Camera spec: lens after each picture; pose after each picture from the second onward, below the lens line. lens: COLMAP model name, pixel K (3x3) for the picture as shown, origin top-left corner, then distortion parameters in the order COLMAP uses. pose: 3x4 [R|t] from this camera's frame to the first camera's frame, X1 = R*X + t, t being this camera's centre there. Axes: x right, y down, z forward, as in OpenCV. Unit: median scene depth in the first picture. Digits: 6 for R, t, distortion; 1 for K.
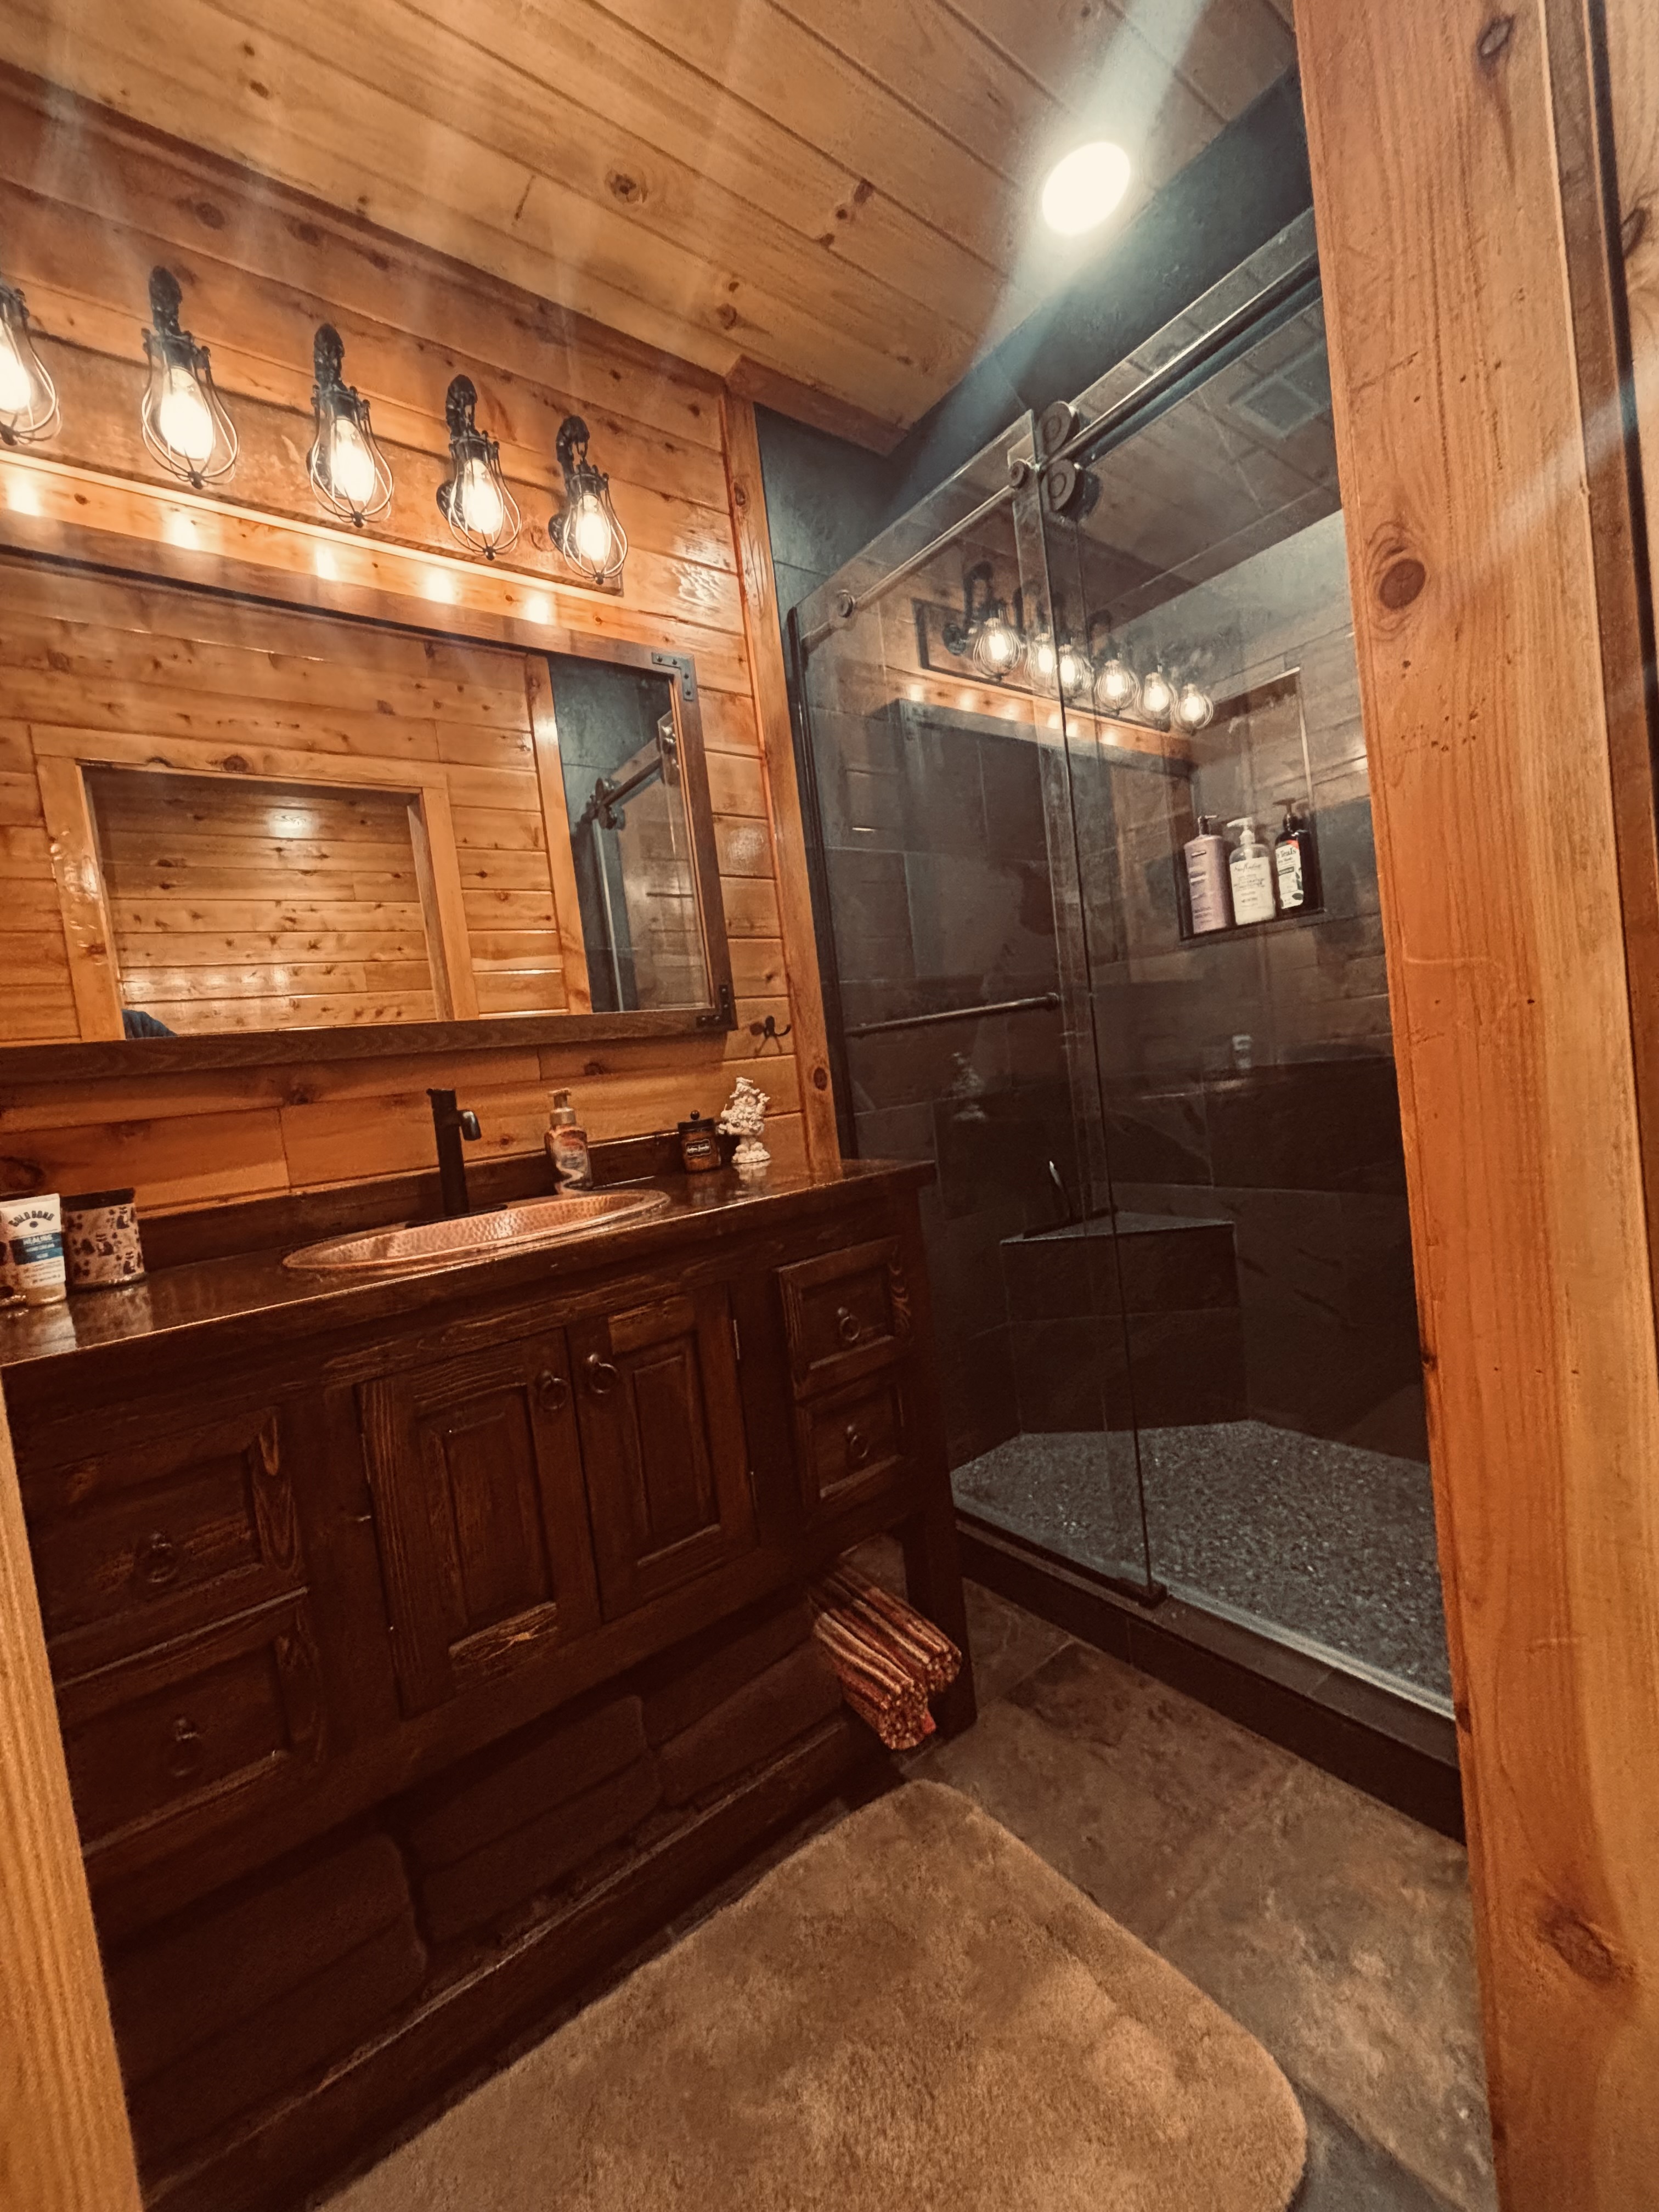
lens RADIAL K [[890.3, 0, 826.7], [0, 890.3, 1107.7], [0, 0, 1]] dist [0.001242, 0.000126]
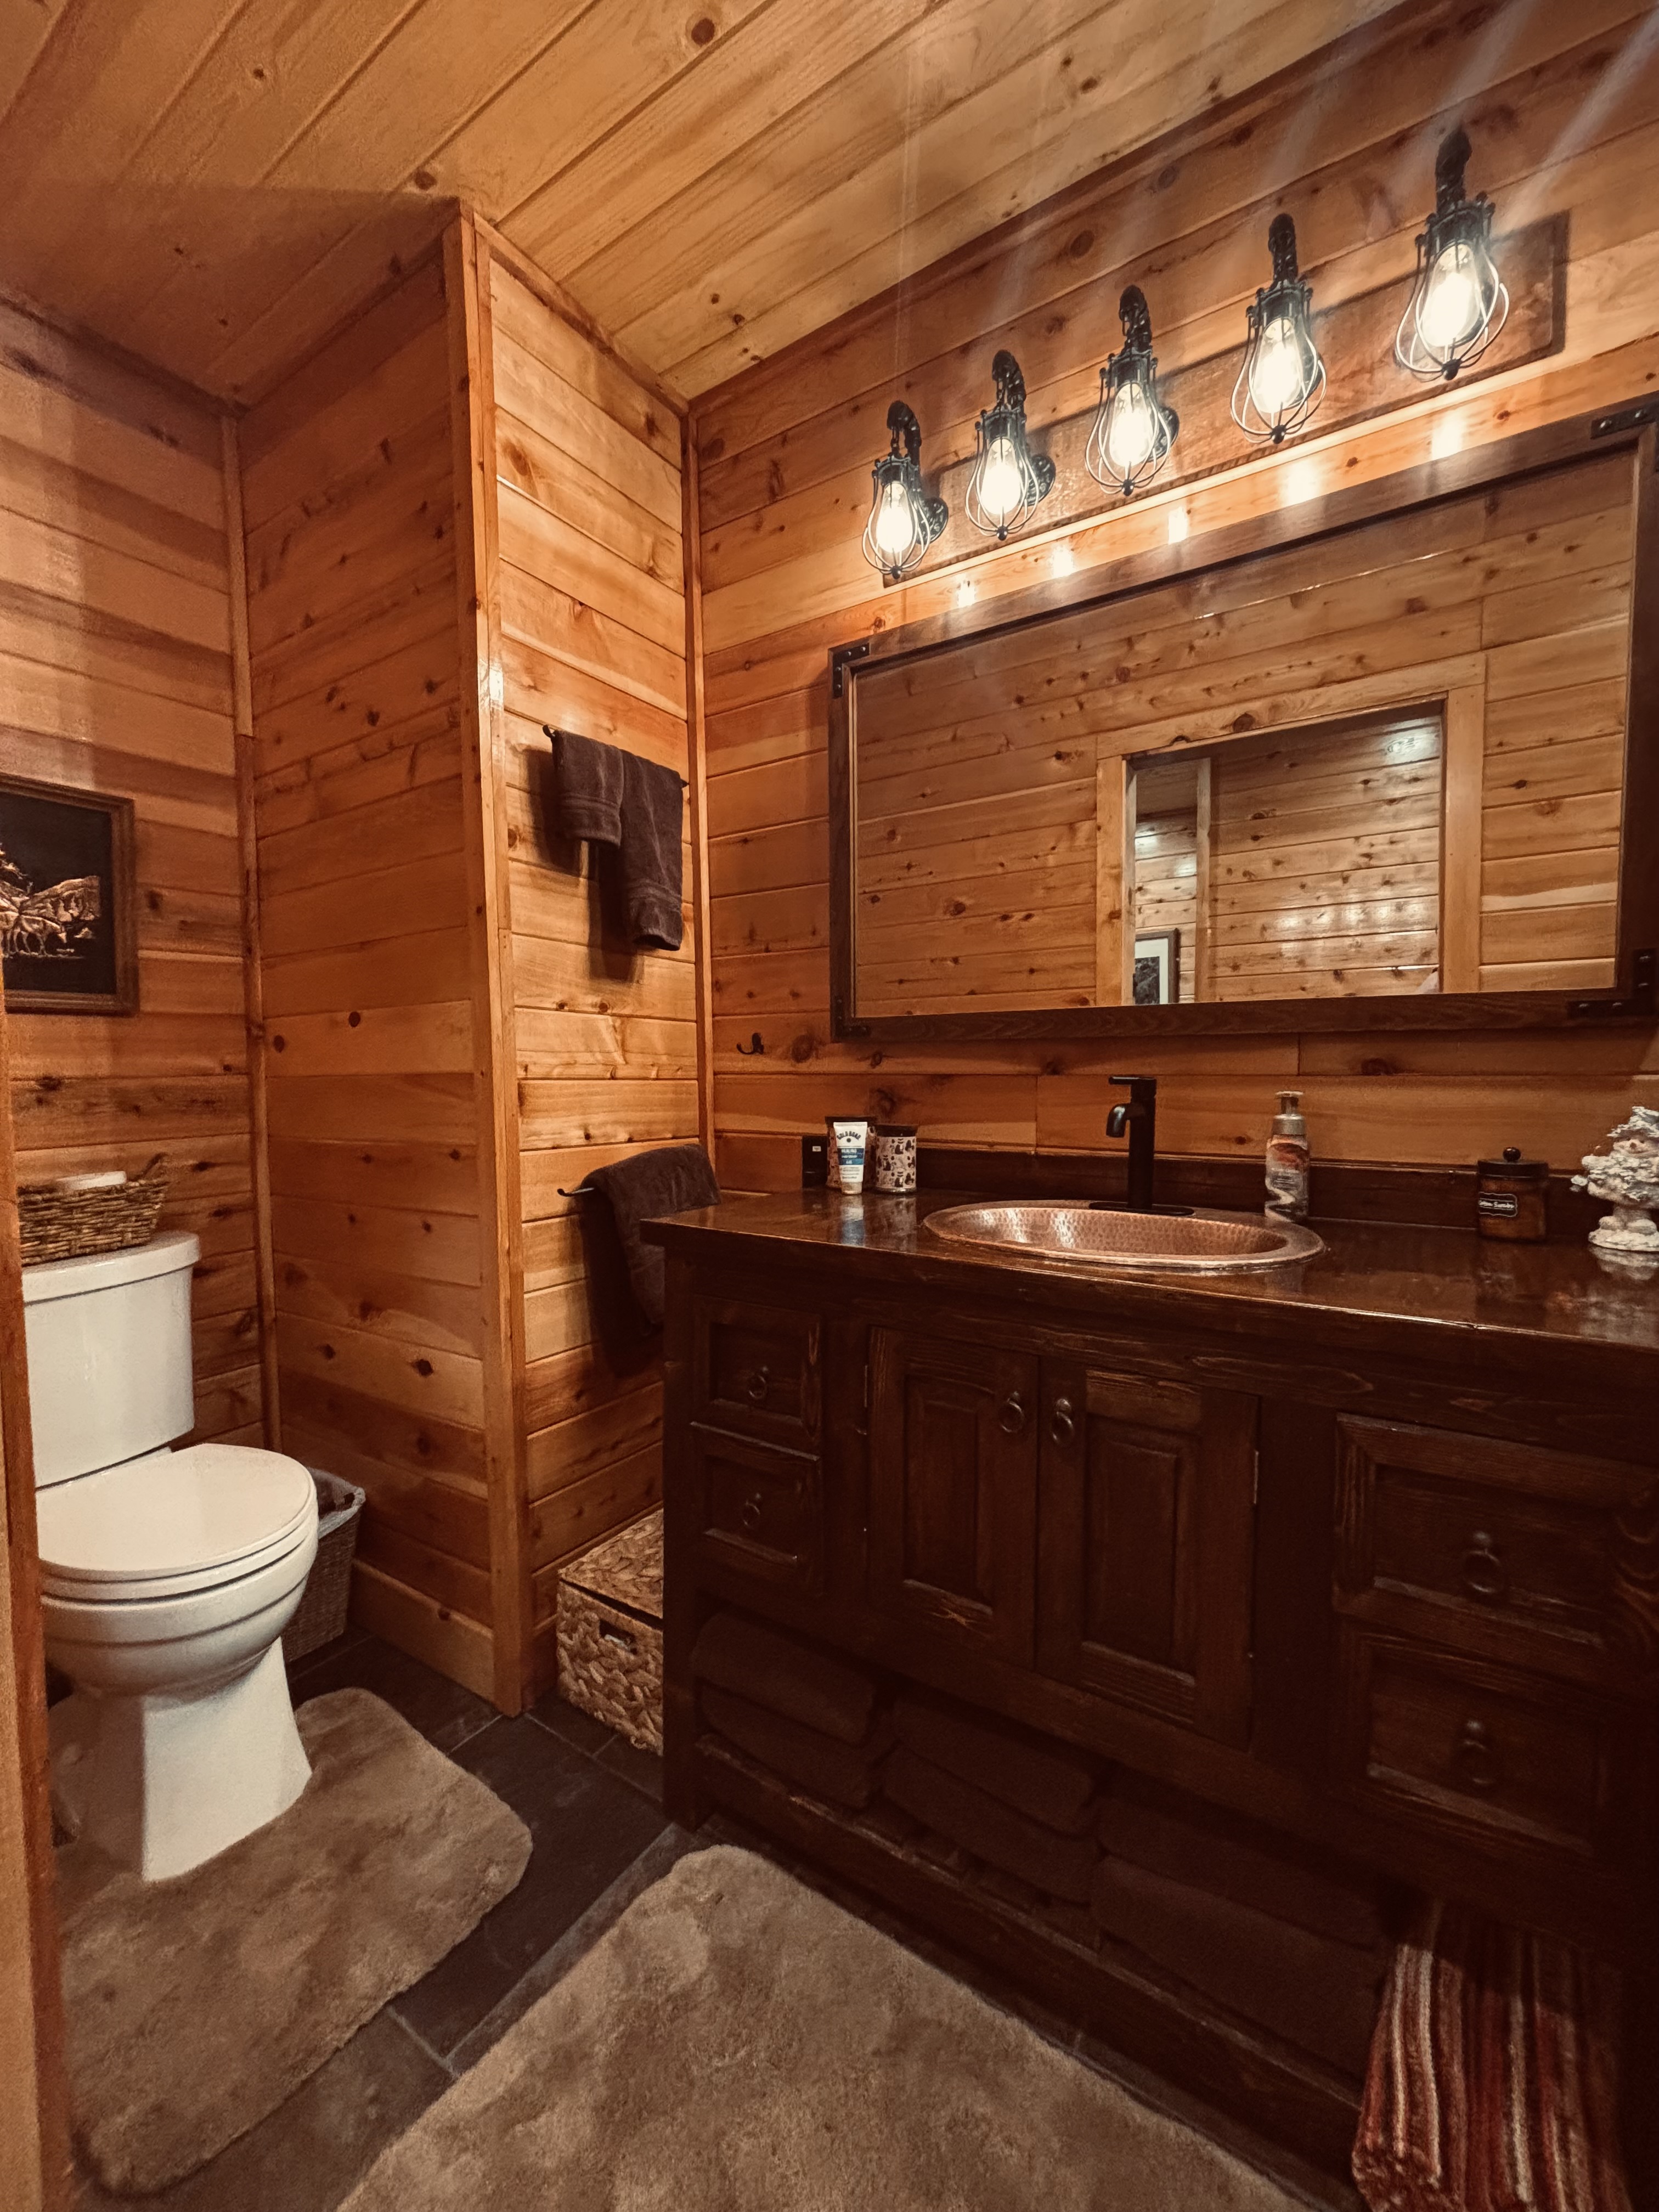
lens RADIAL K [[890.3, 0, 833.6], [0, 890.3, 1106.6], [0, 0, 1]] dist [0.001242, 0.000126]
pose [[0.336986, 0.160126, -0.927793, 0.326336], [-0.074140, 0.986884, 0.143396, -0.094195], [0.938586, 0.020464, 0.344438, 0.327124]]
